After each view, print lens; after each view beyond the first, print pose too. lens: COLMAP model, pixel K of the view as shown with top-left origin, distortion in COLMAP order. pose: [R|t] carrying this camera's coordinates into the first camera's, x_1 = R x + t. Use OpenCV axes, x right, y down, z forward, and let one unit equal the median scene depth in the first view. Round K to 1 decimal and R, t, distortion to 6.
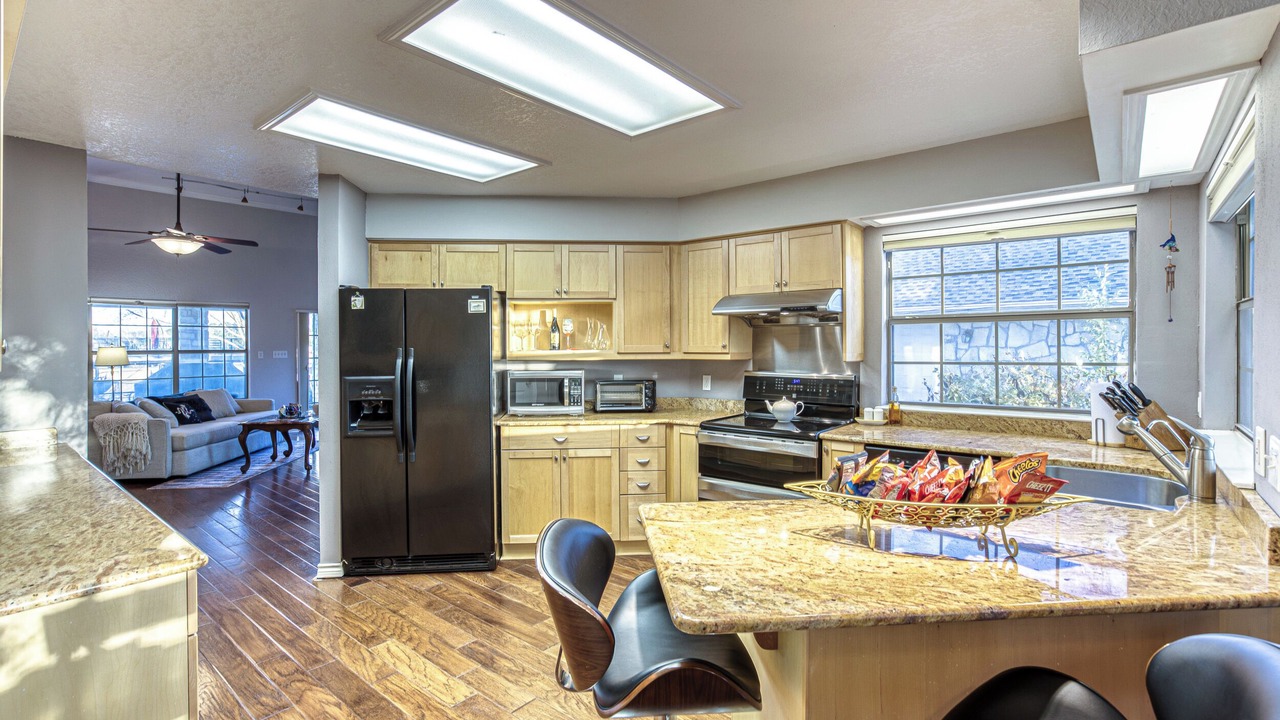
lens RADIAL K [[597.6, 0, 642.3], [0, 597.6, 354.8], [0, 0, 1]] dist [-0.005216, -0.000335]
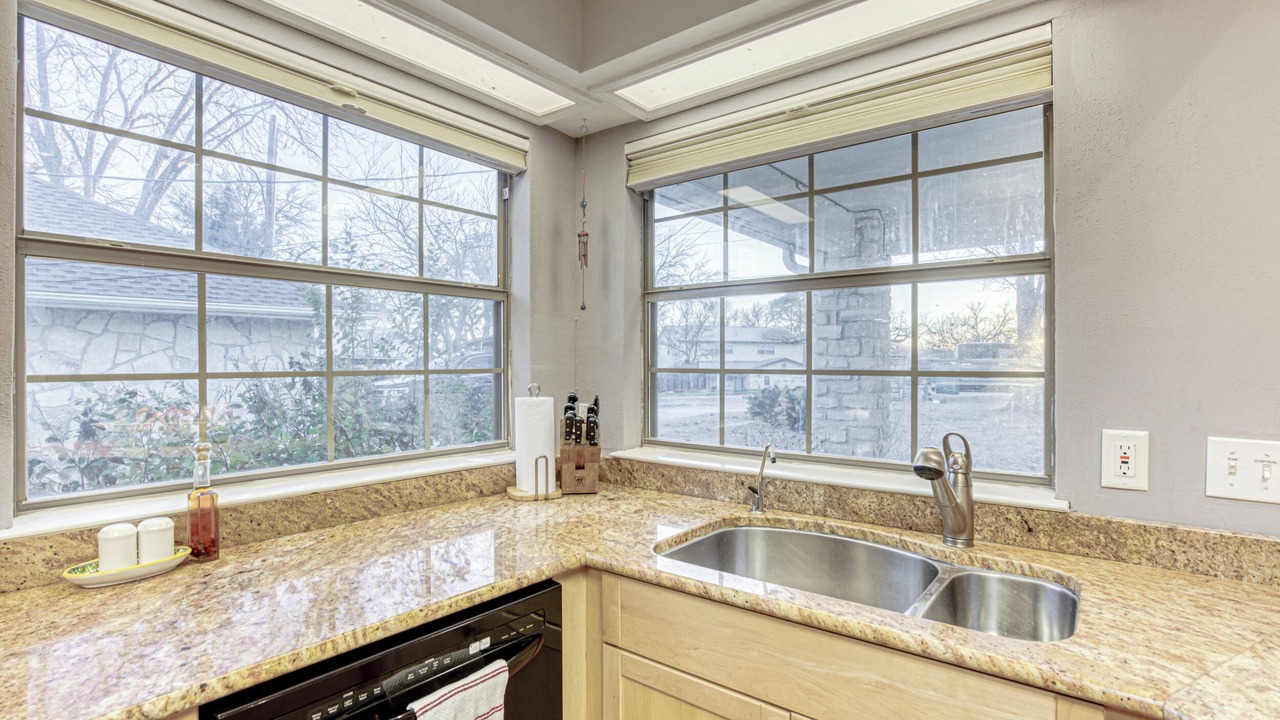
lens RADIAL K [[604.4, 0, 604.6], [0, 604.4, 354.9], [0, 0, 1]] dist [-0.022475, 0.000284]
pose [[0.004916, 0.024702, 0.999683, 0.087630], [0.017919, 0.999532, -0.024786, 0.011664], [-0.999827, 0.018036, 0.004471, 0.587131]]
